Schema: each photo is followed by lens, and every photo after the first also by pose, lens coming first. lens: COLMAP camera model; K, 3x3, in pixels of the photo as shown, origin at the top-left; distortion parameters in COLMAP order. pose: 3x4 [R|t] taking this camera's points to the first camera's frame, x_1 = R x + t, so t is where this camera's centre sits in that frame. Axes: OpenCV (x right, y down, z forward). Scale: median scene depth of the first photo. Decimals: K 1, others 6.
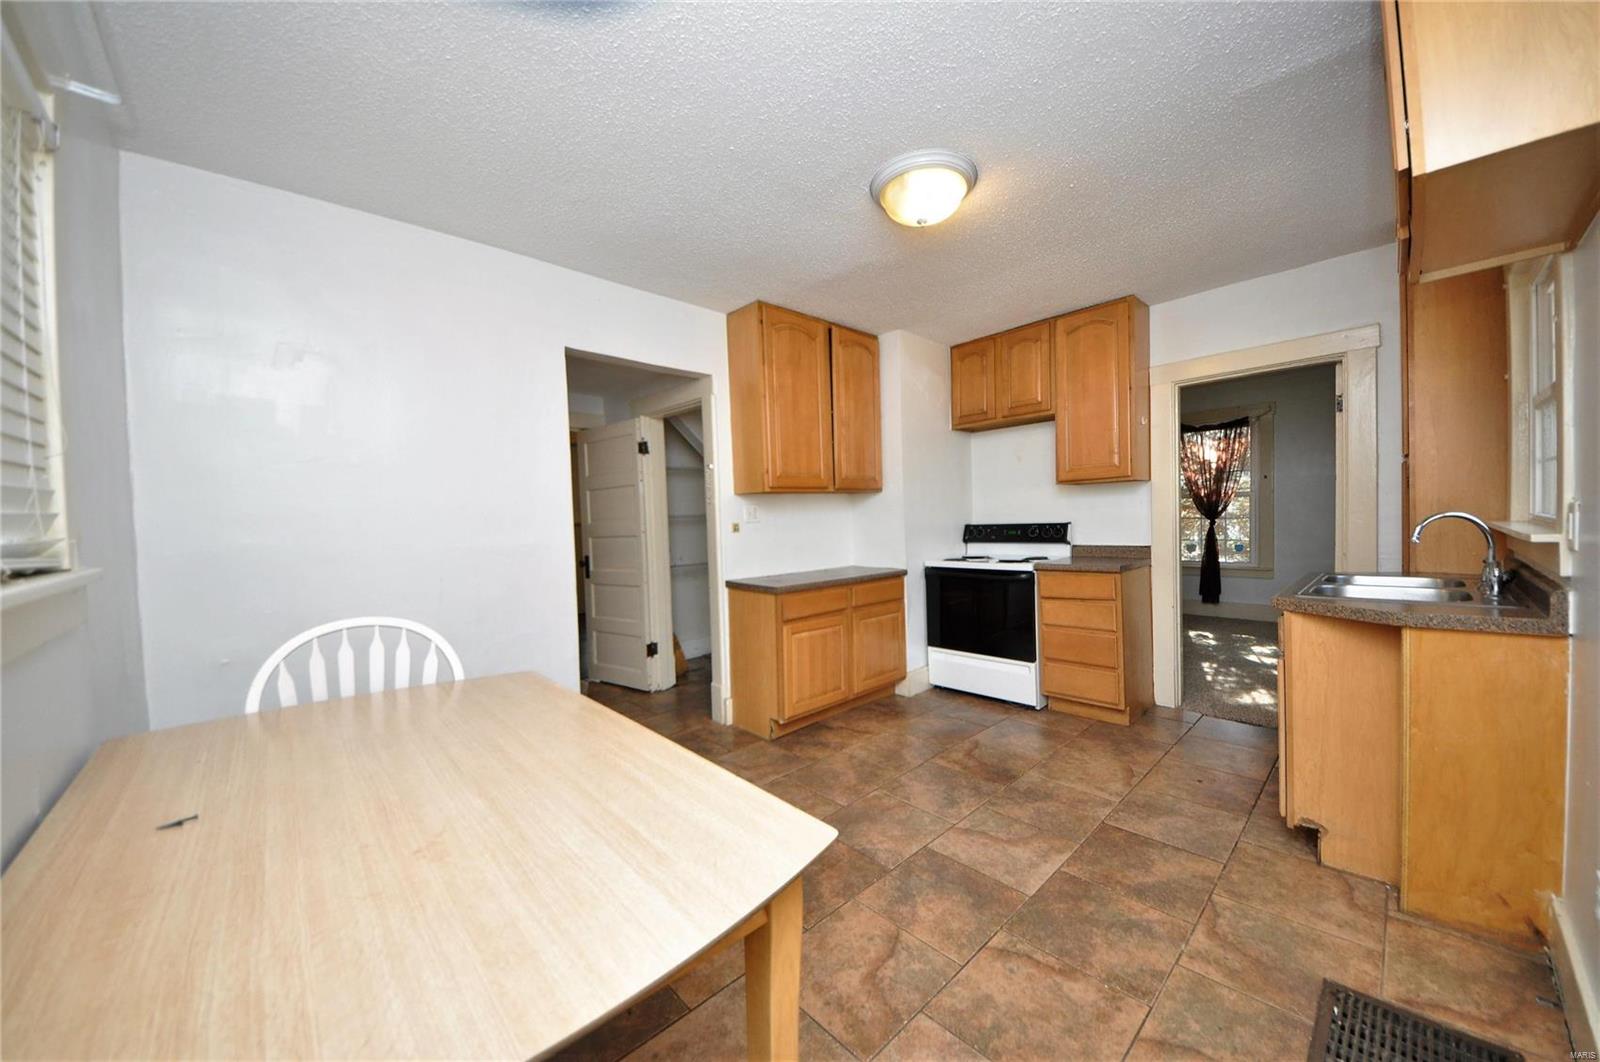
lens RADIAL K [[566.1, 0, 807.5], [0, 566.1, 531.4], [0, 0, 1]] dist [0.039023, -0.024940]
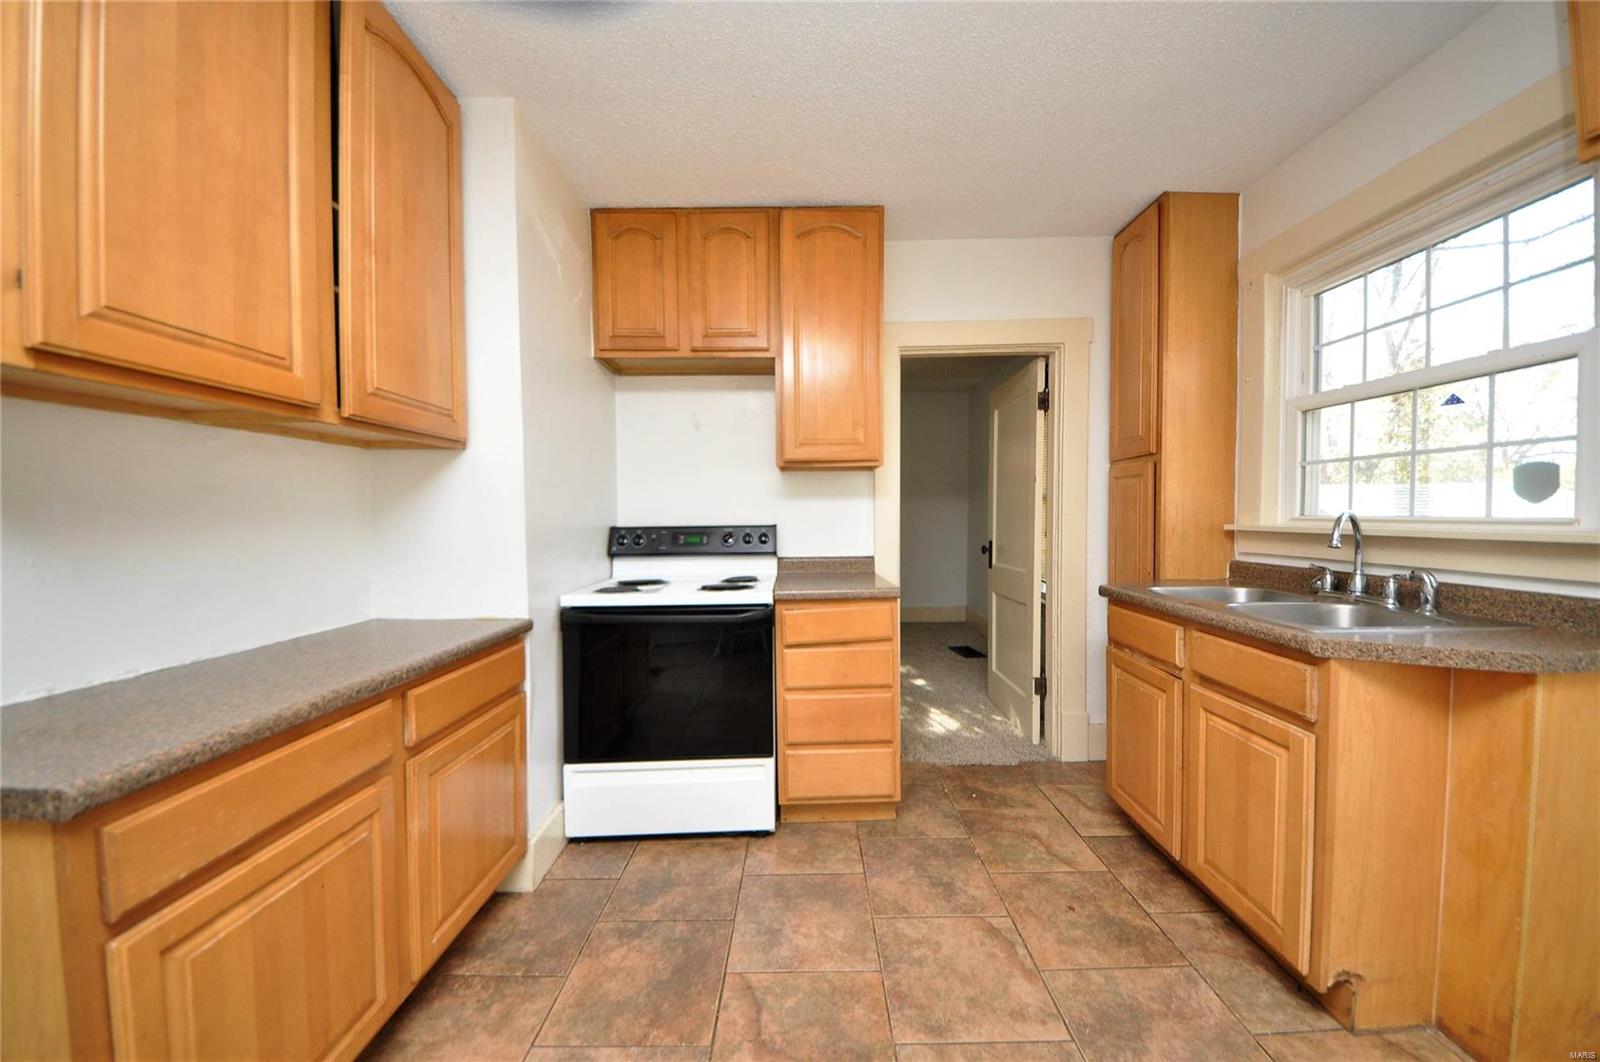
lens RADIAL K [[566.1, 0, 807.5], [0, 566.1, 531.4], [0, 0, 1]] dist [0.039023, -0.024940]
pose [[0.686649, 0.005793, 0.726966, -0.014130], [0.005960, 0.999890, -0.013598, 0.002474], [-0.726964, 0.013670, 0.686539, 0.619308]]
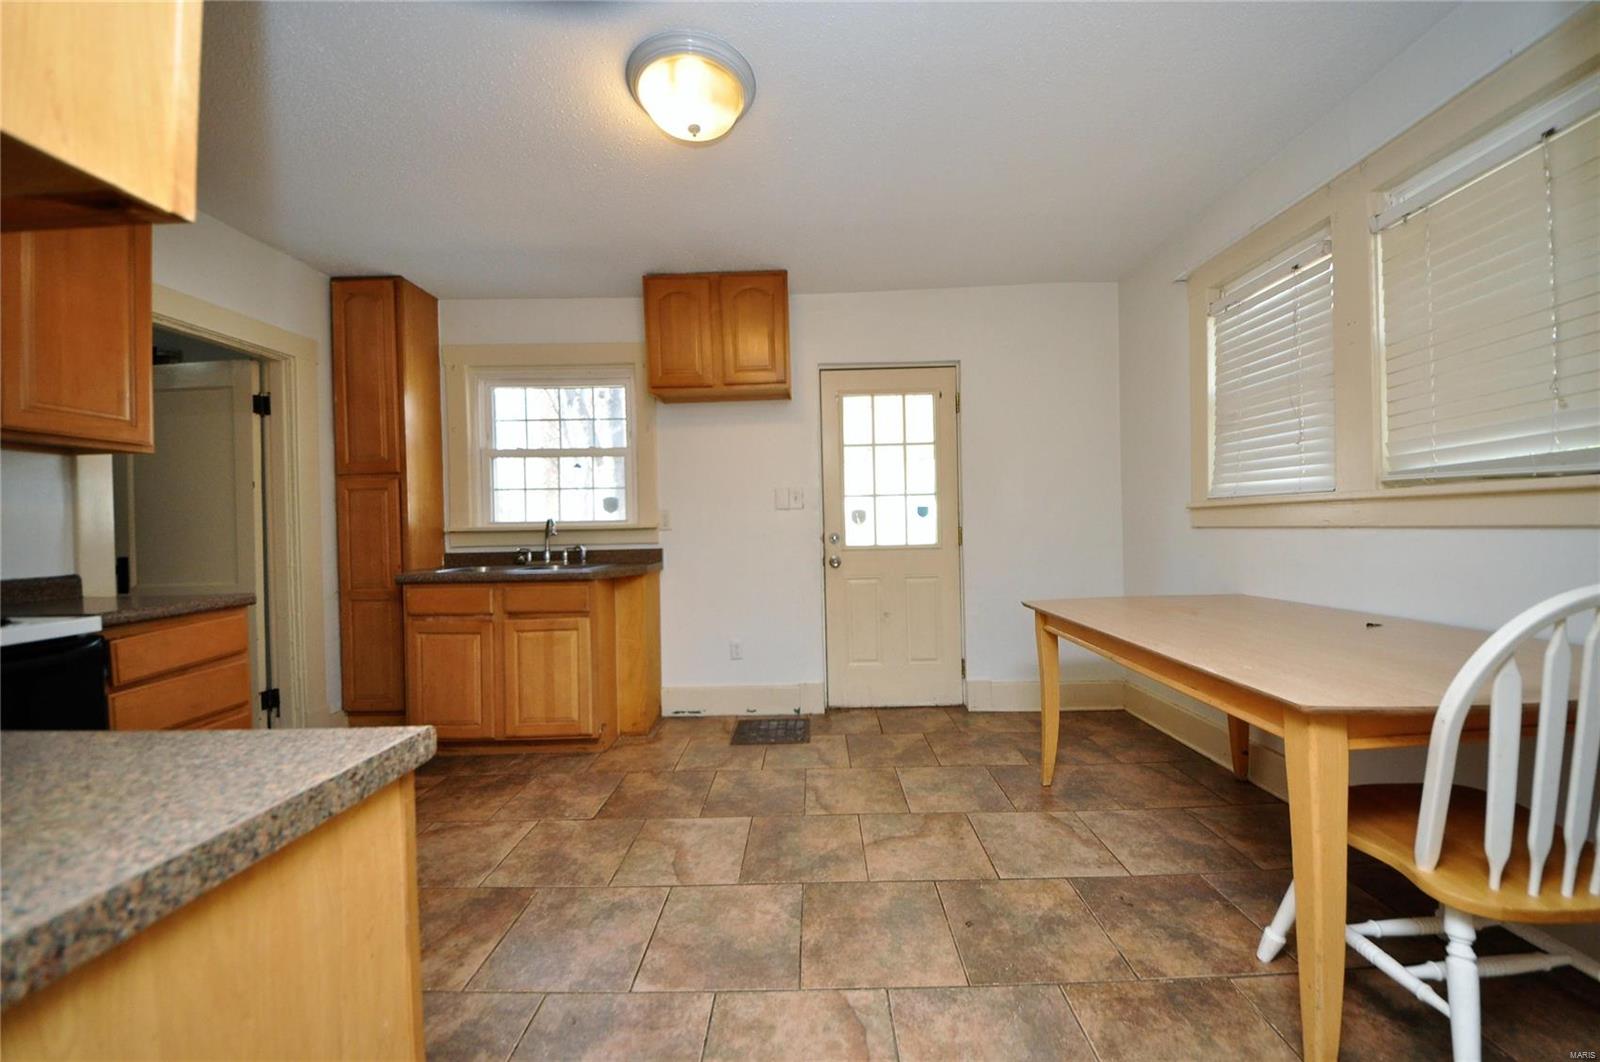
lens RADIAL K [[566.1, 0, 807.5], [0, 566.1, 531.4], [0, 0, 1]] dist [0.039023, -0.024940]
pose [[-0.716282, 0.040110, 0.696657, -0.316976], [0.062439, 0.998026, 0.006737, 0.027582], [-0.695011, 0.048324, -0.717373, 1.024496]]
